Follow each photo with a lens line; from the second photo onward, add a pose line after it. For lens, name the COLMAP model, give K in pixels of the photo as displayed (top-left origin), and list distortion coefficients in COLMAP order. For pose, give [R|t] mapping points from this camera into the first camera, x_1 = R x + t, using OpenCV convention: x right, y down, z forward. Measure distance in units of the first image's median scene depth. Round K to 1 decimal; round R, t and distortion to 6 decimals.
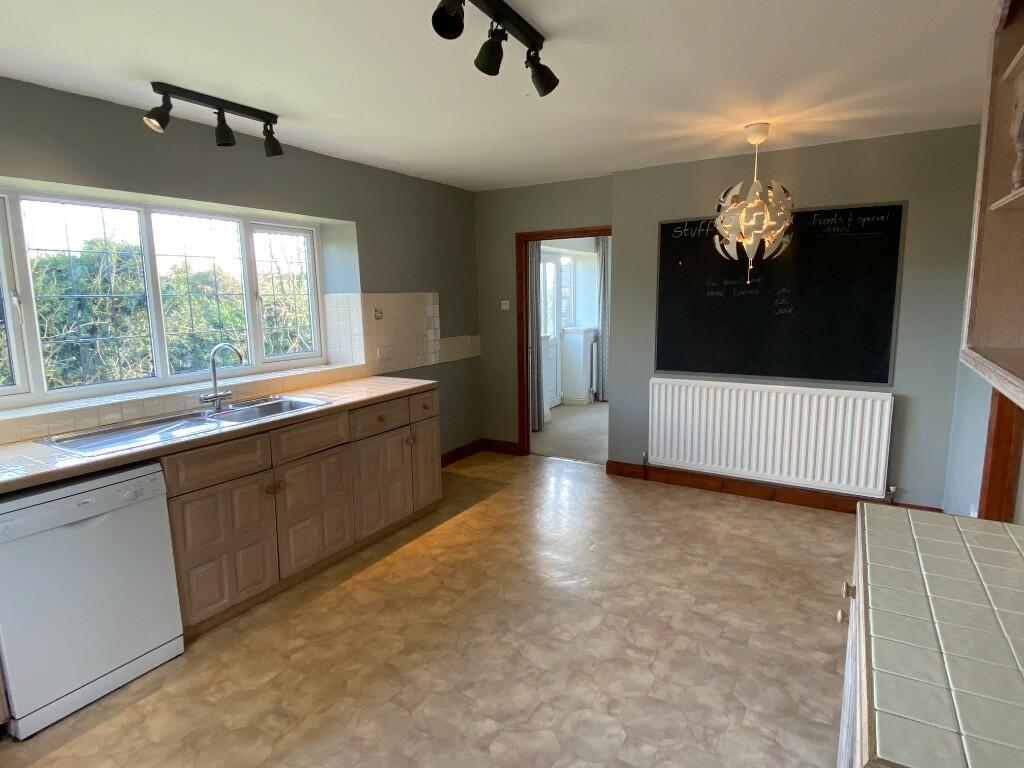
lens RADIAL K [[575.3, 0, 512.0], [0, 575.3, 384.0], [0, 0, 1]] dist [-0.053378, 0.000259]
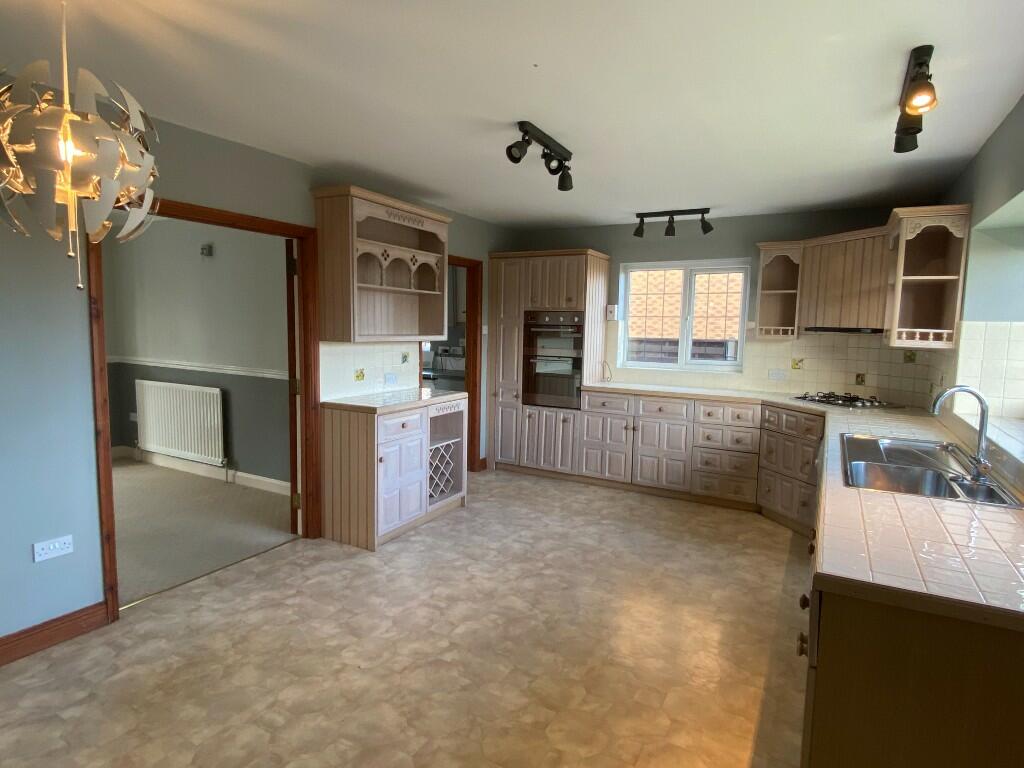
lens RADIAL K [[575.3, 0, 512.0], [0, 575.3, 384.0], [0, 0, 1]] dist [-0.053378, 0.000259]
pose [[-0.999633, 0.002571, -0.026986, 0.081367], [-0.004434, 0.966578, 0.256333, -0.278877], [0.026743, 0.256359, -0.966212, 1.881810]]
